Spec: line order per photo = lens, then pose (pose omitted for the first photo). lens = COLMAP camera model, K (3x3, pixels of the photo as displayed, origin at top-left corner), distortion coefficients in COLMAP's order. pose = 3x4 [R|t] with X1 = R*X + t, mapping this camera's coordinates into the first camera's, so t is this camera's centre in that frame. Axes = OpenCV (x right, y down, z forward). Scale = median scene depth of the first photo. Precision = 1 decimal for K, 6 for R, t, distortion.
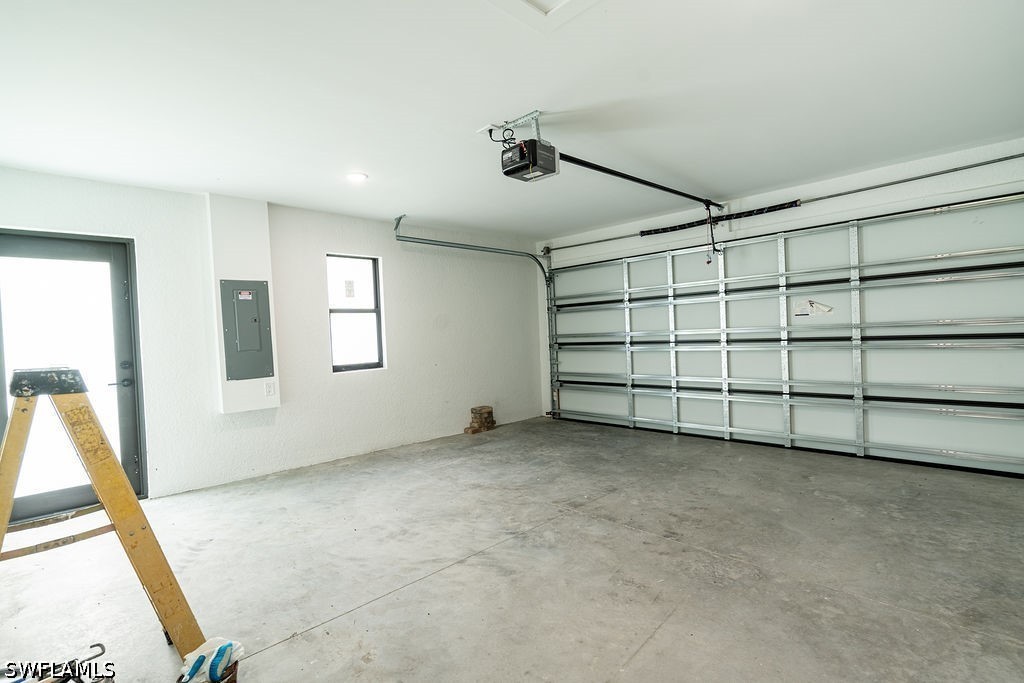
lens RADIAL K [[485.7, 0, 511.4], [0, 485.7, 342.3], [0, 0, 1]] dist [-0.001192, 0.001944]
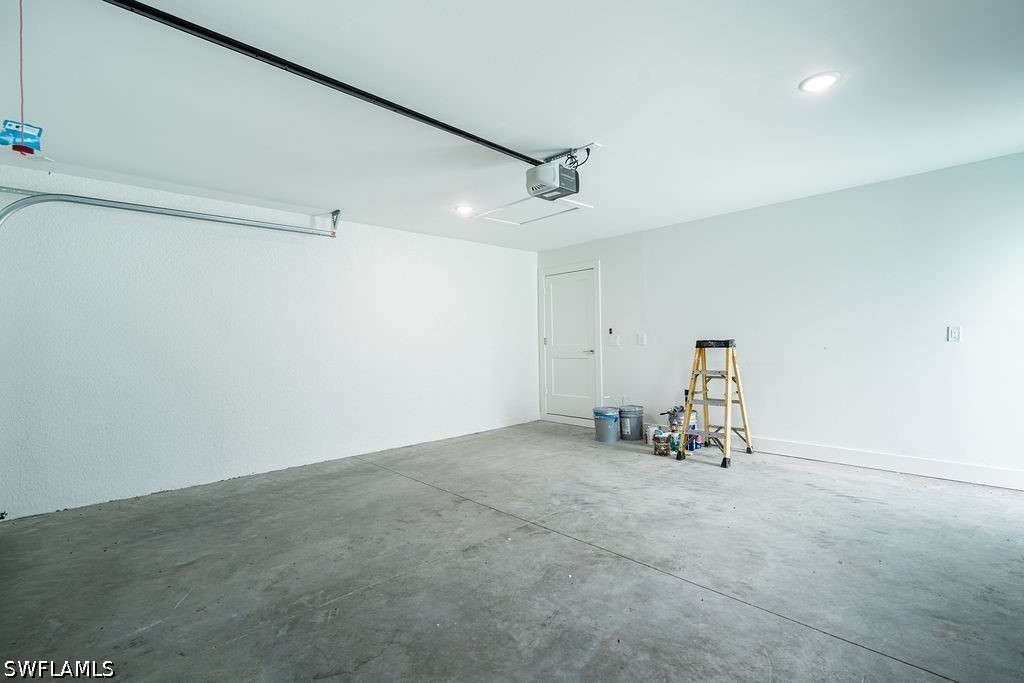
lens RADIAL K [[485.7, 0, 512.7], [0, 485.7, 342.2], [0, 0, 1]] dist [-0.001192, 0.001944]
pose [[-0.997863, 0.060054, 0.025731, 0.110454], [0.060553, 0.997982, 0.019089, -0.030386], [-0.024533, 0.020606, -0.999487, 1.870884]]
